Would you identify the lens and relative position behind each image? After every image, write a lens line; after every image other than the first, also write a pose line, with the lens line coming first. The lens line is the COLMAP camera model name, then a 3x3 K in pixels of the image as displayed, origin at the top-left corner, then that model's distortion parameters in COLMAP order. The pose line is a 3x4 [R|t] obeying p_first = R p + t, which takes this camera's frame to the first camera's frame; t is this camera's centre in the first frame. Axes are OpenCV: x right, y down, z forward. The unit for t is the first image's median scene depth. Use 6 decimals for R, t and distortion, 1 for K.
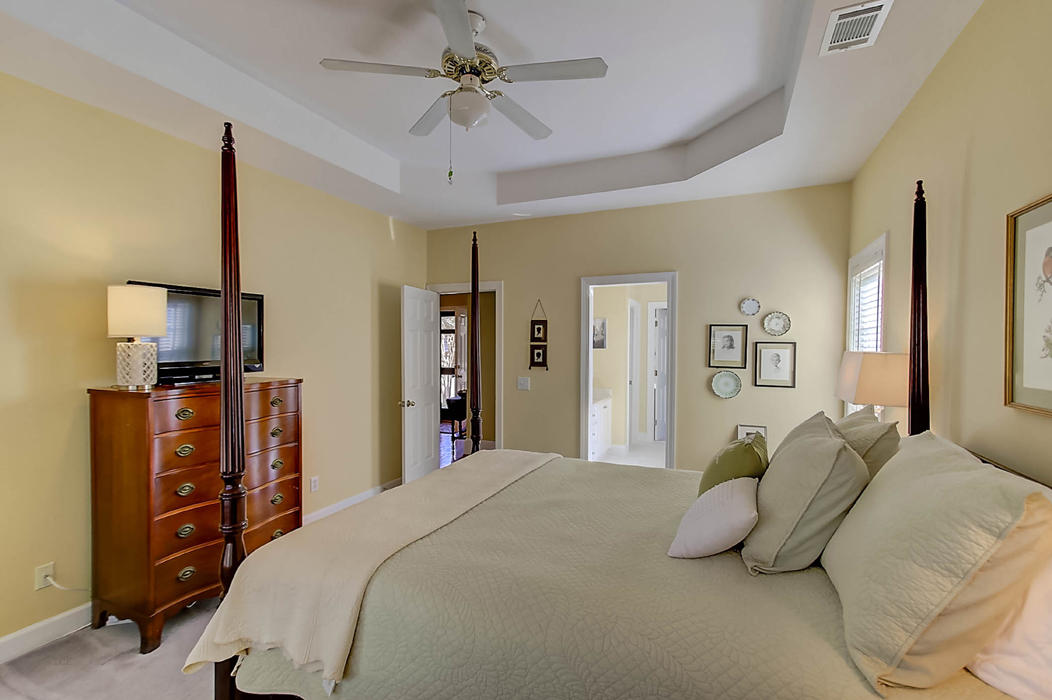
lens RADIAL K [[469.9, 0, 524.4], [0, 469.9, 350.0], [0, 0, 1]] dist [-0.003552, -0.000306]
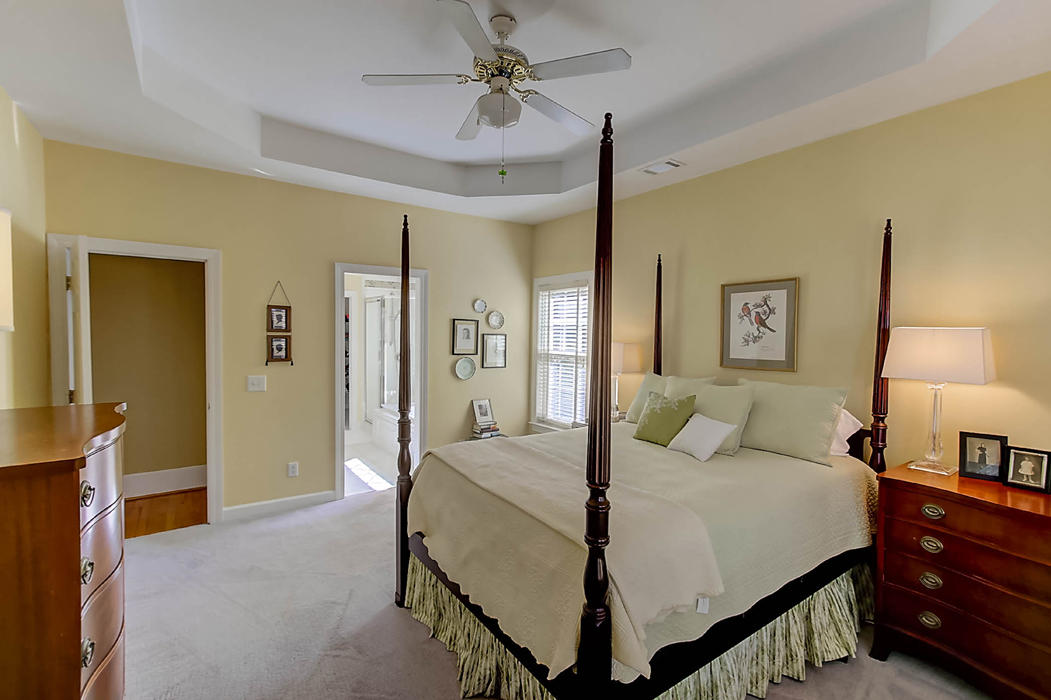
lens RADIAL K [[469.4, 0, 530.3], [0, 469.4, 350.4], [0, 0, 1]] dist [-0.003552, -0.000306]
pose [[0.502405, -0.029474, 0.864130, -0.541570], [0.001538, 0.999448, 0.033195, -0.013633], [-0.864631, -0.015349, 0.502173, 0.231226]]
